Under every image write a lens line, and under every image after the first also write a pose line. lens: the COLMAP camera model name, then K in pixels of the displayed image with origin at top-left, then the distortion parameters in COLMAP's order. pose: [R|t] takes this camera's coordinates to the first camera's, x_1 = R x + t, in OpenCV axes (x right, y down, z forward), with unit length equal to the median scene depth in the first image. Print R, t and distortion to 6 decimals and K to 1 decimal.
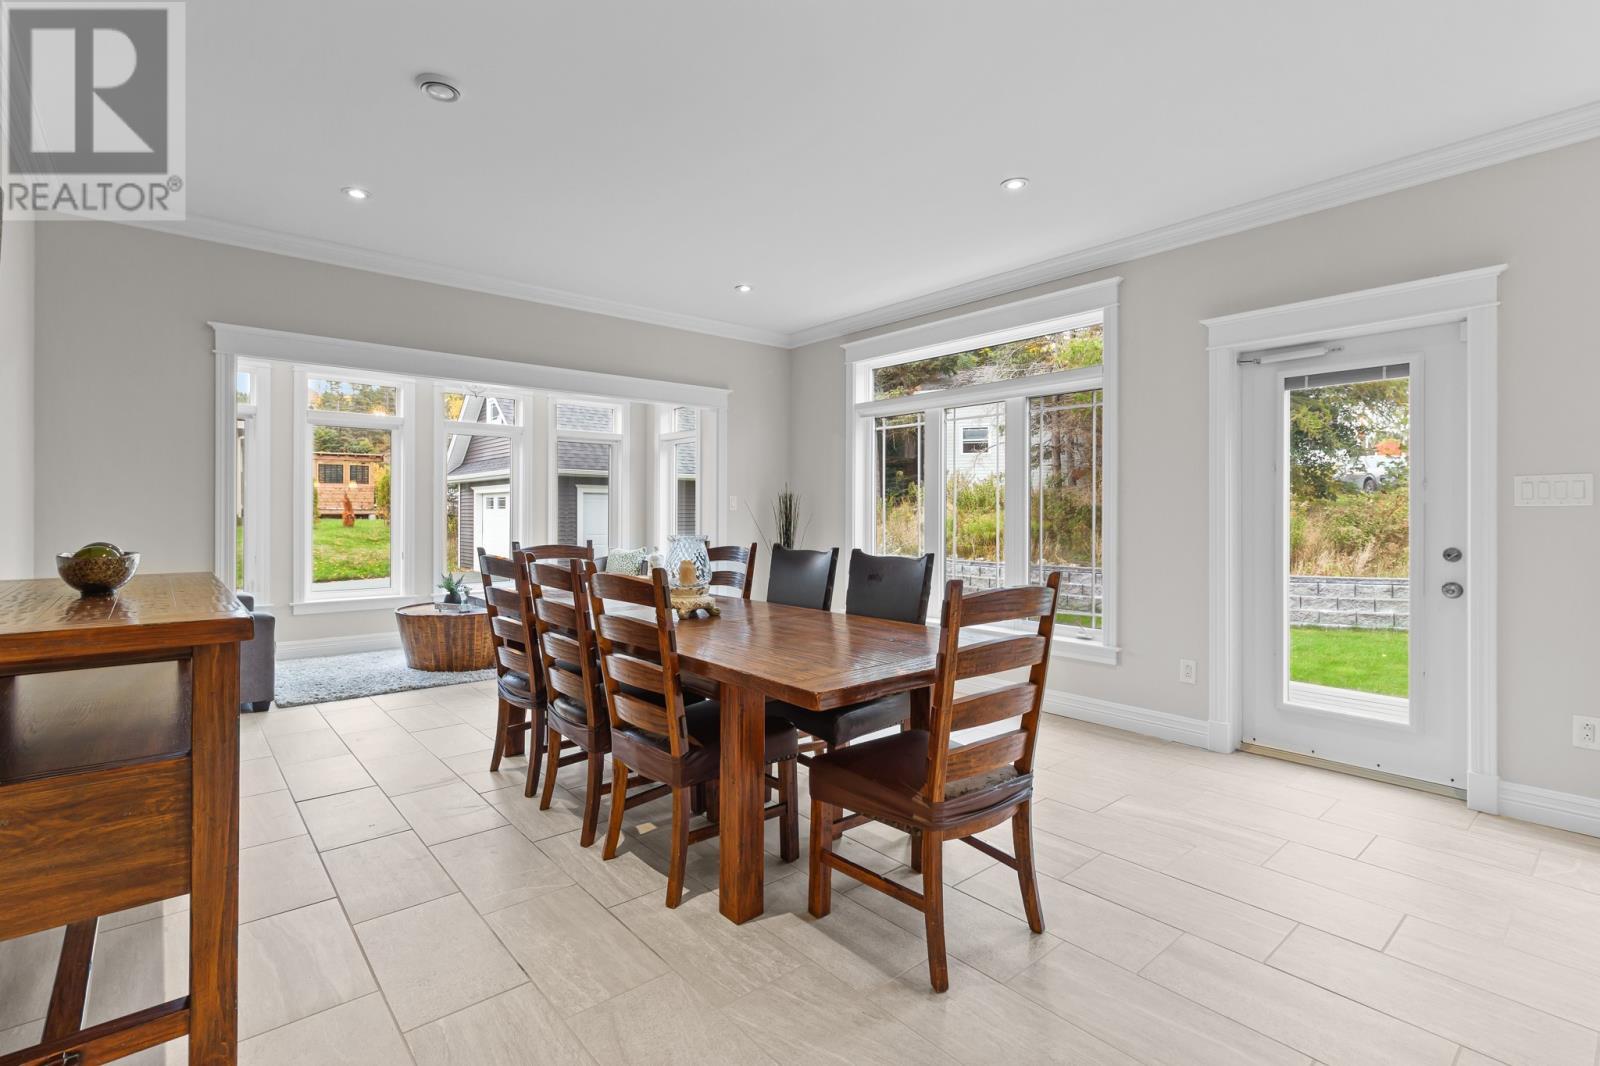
lens RADIAL K [[745.7, 0, 804.9], [0, 745.7, 513.3], [0, 0, 1]] dist [0.004242, 0.000048]
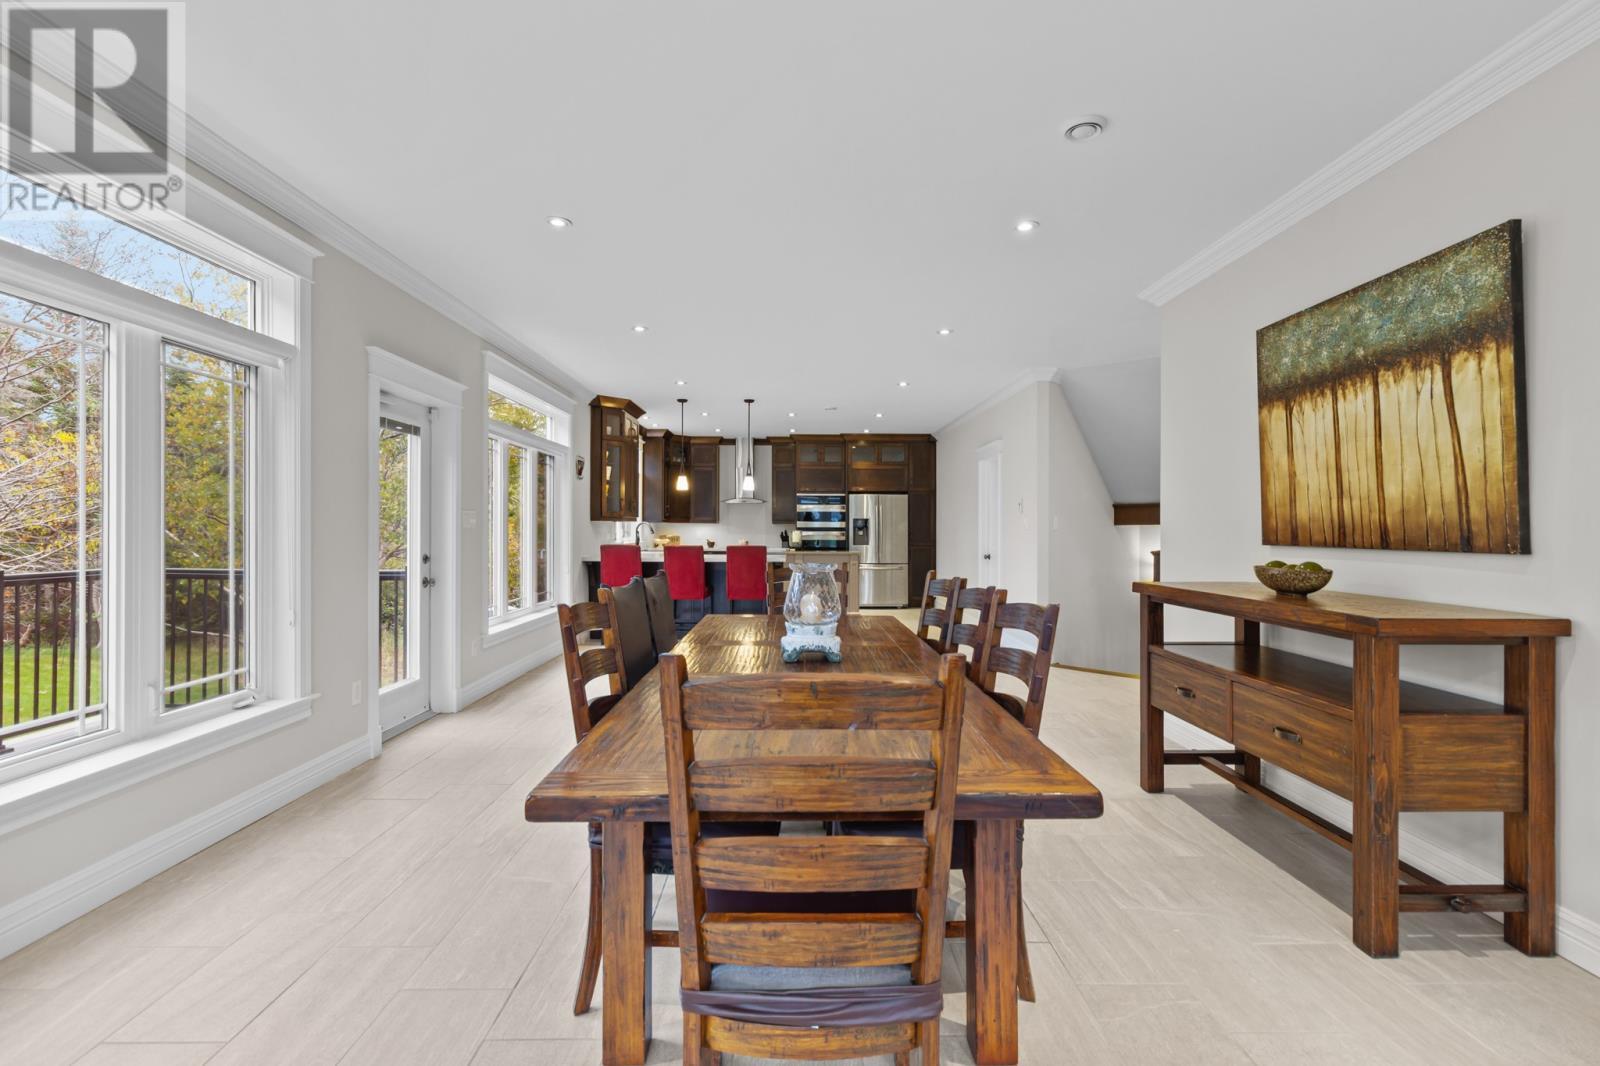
lens RADIAL K [[748.9, 0, 808.4], [0, 748.9, 527.7], [0, 0, 1]] dist [-0.000226, -0.000106]
pose [[-0.767825, -0.002806, 0.640653, -0.601437], [-0.005039, 0.999986, -0.001659, -0.008564], [-0.640639, -0.004502, -0.767829, 1.421478]]
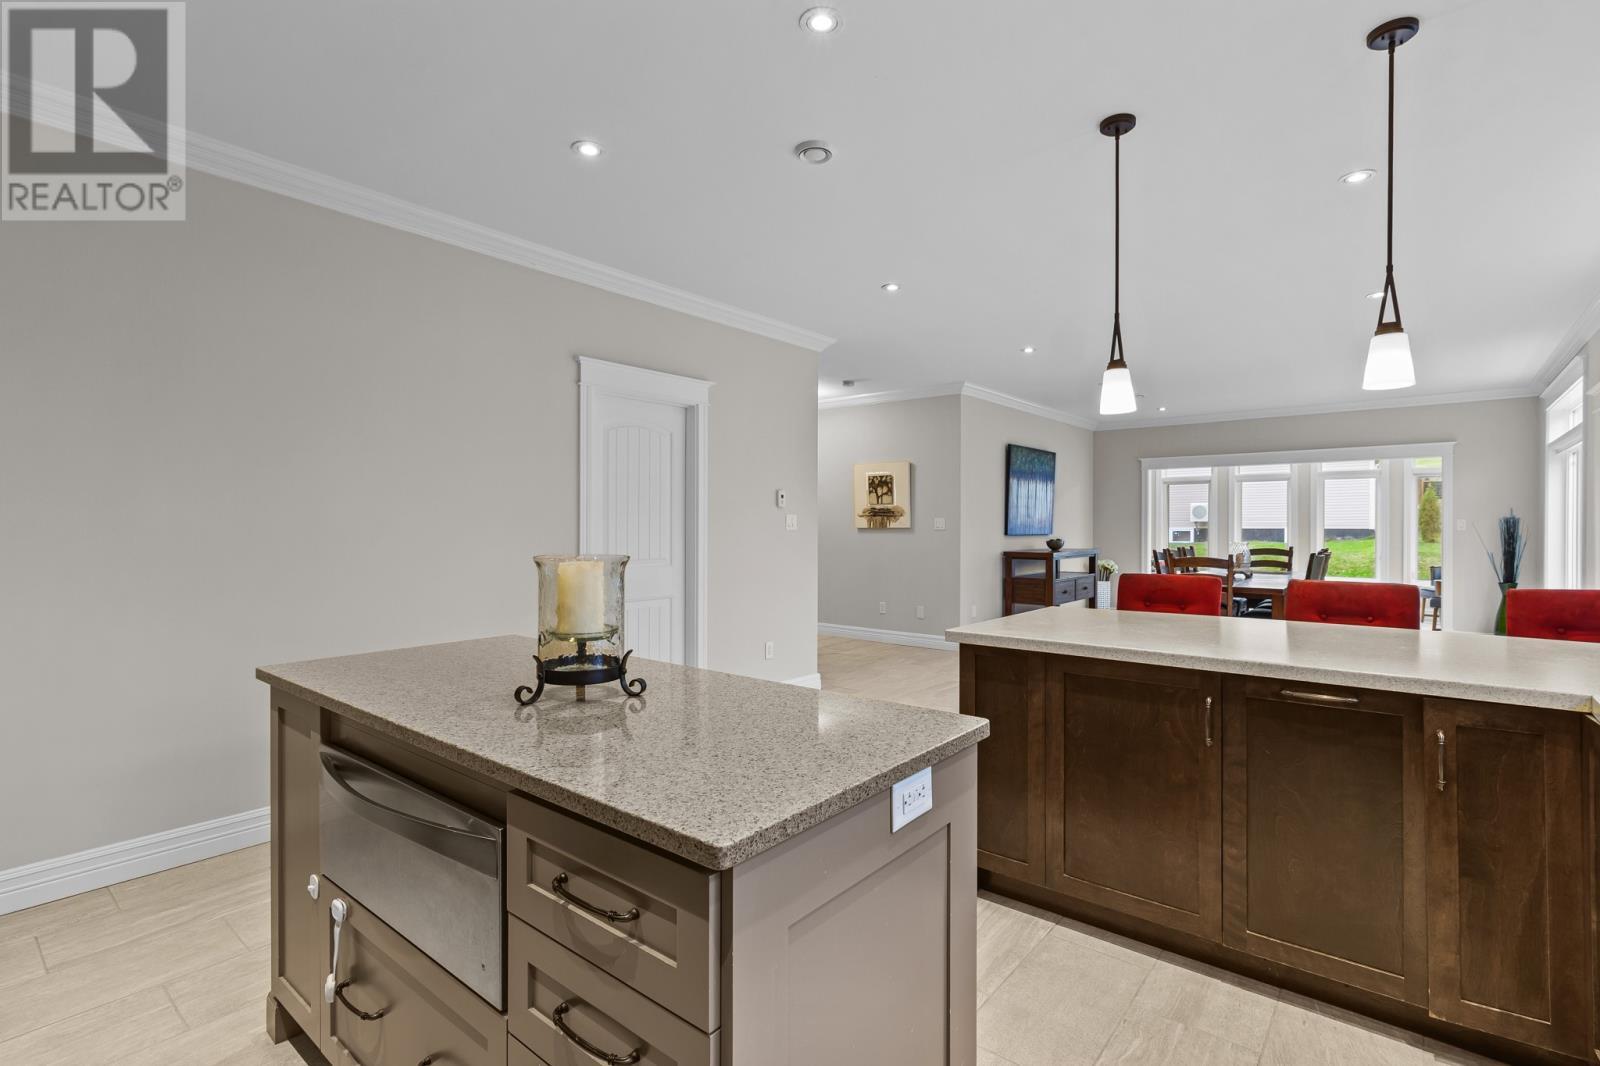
lens RADIAL K [[748.9, 0, 808.4], [0, 748.9, 527.7], [0, 0, 1]] dist [-0.000226, -0.000106]
pose [[0.170709, -0.000459, -0.985321, 1.604846], [-0.000369, 1.000000, -0.000530, -0.010428], [0.985321, 0.000454, 0.170709, -0.596480]]
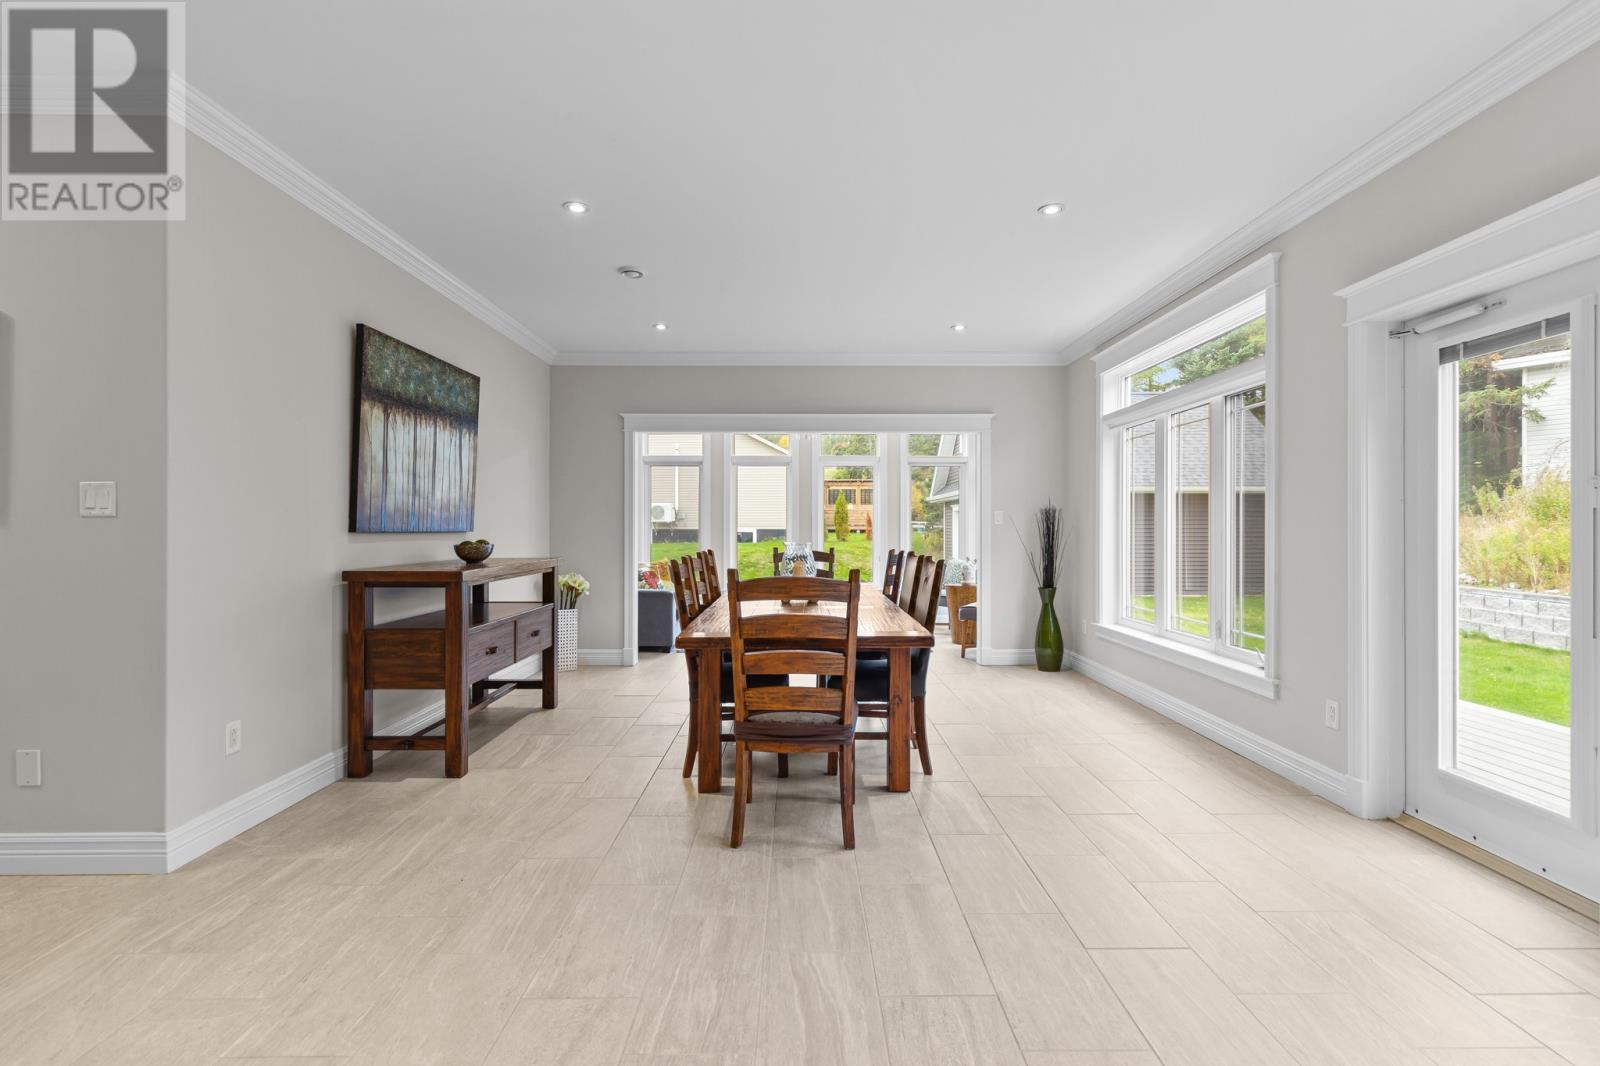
lens RADIAL K [[748.9, 0, 808.4], [0, 748.9, 527.7], [0, 0, 1]] dist [-0.000226, -0.000106]
pose [[0.762519, -0.001414, -0.646964, 0.626418], [0.000432, 0.999999, -0.001677, 0.004788], [0.646965, 0.000999, 0.762519, -0.016750]]
